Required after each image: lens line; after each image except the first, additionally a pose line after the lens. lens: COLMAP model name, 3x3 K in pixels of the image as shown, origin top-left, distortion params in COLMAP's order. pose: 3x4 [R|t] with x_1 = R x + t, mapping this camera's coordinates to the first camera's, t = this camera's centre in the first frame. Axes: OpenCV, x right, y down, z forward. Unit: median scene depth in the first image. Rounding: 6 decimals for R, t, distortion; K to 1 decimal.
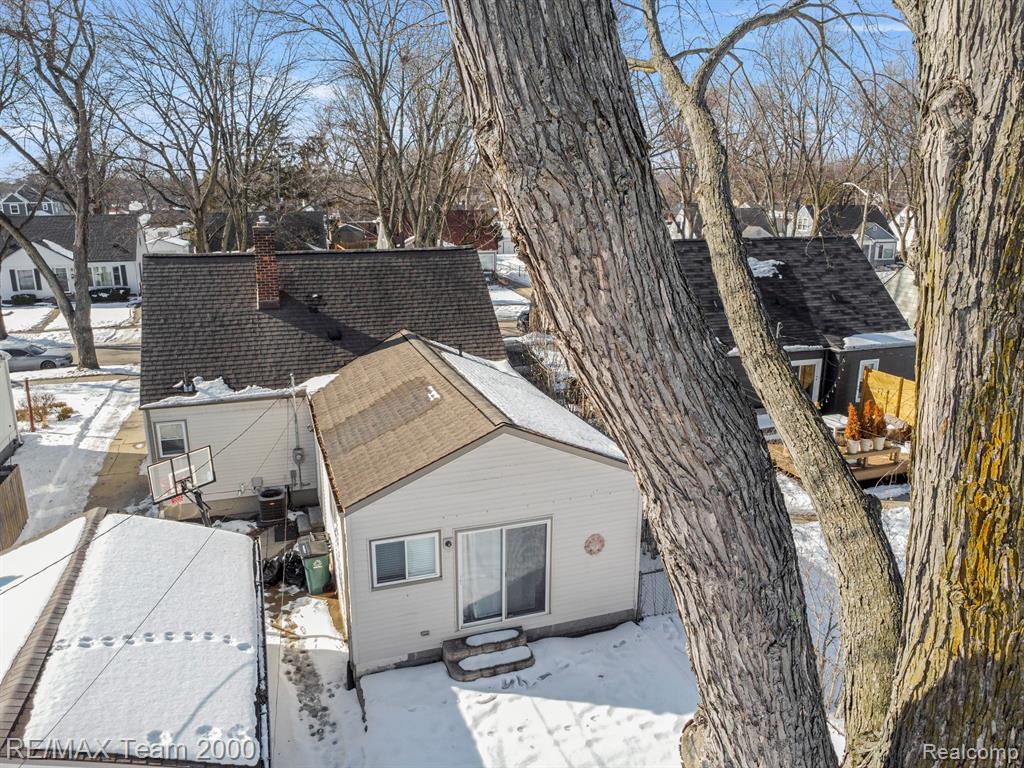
lens RADIAL K [[737.5, 0, 512.0], [0, 737.5, 384.0], [0, 0, 1]] dist [-0.028986, -0.000916]
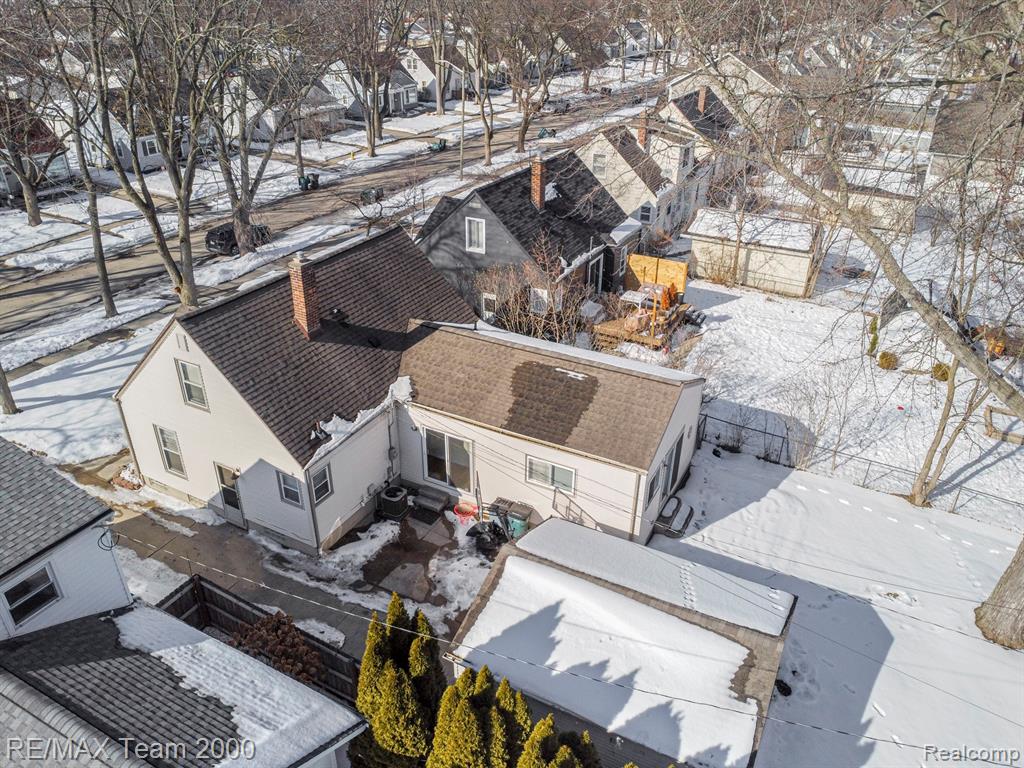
lens RADIAL K [[737.5, 0, 512.0], [0, 737.5, 384.0], [0, 0, 1]] dist [-0.028986, -0.000916]
pose [[0.727284, -0.324828, 0.604603, -0.855594], [0.166992, 0.938189, 0.303174, -0.338606], [-0.665712, -0.119529, 0.736574, 0.040552]]
